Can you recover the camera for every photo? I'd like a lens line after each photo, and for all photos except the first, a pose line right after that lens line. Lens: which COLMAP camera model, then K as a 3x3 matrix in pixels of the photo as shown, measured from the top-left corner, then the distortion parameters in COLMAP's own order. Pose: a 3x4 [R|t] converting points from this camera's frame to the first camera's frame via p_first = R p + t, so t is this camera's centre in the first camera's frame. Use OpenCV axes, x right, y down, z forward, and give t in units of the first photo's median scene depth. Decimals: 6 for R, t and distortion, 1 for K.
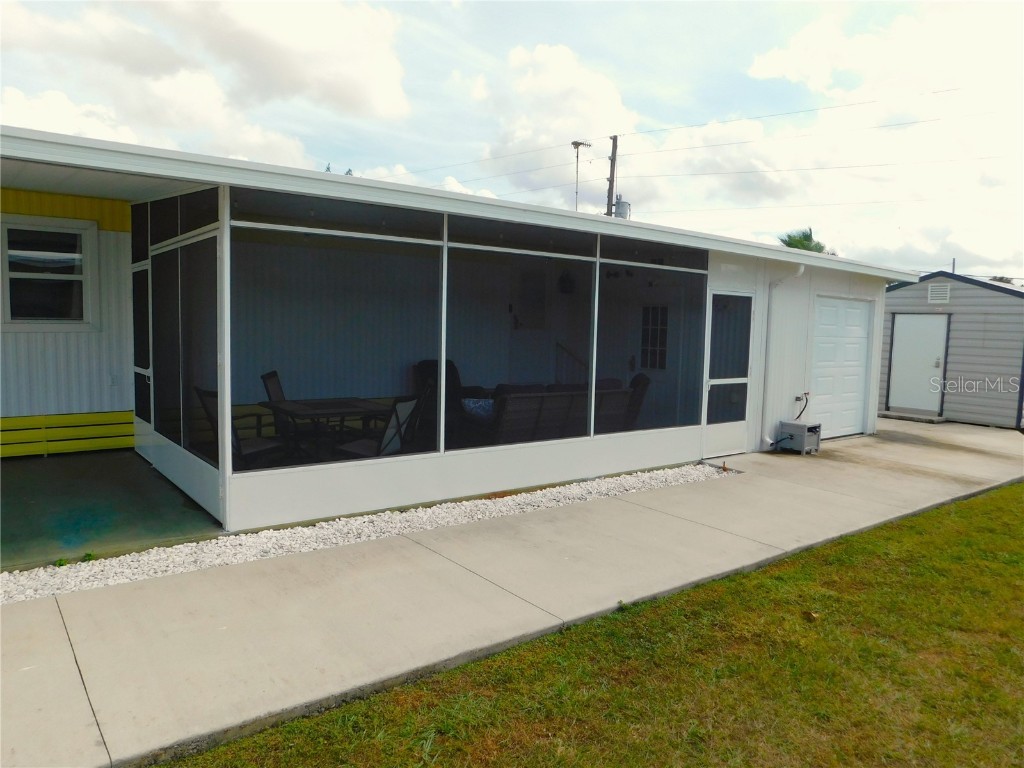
lens RADIAL K [[707.9, 0, 508.1], [0, 707.9, 379.8], [0, 0, 1]] dist [-0.019715, 0.008132]
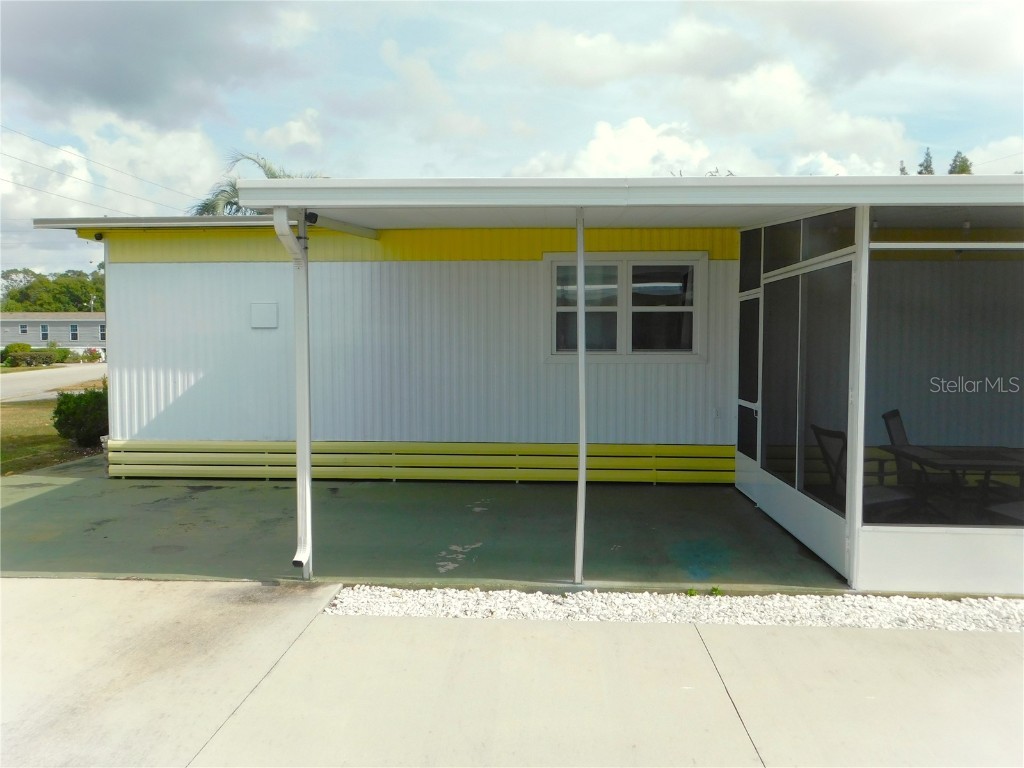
lens RADIAL K [[847.1, 0, 516.6], [0, 847.1, 385.2], [0, 0, 1]] dist [0.056459, -0.030208]
pose [[0.781334, 0.018276, -0.623846, -0.051582], [-0.036703, 0.999187, -0.016696, -0.008578], [0.623034, 0.035942, 0.781369, -0.106105]]
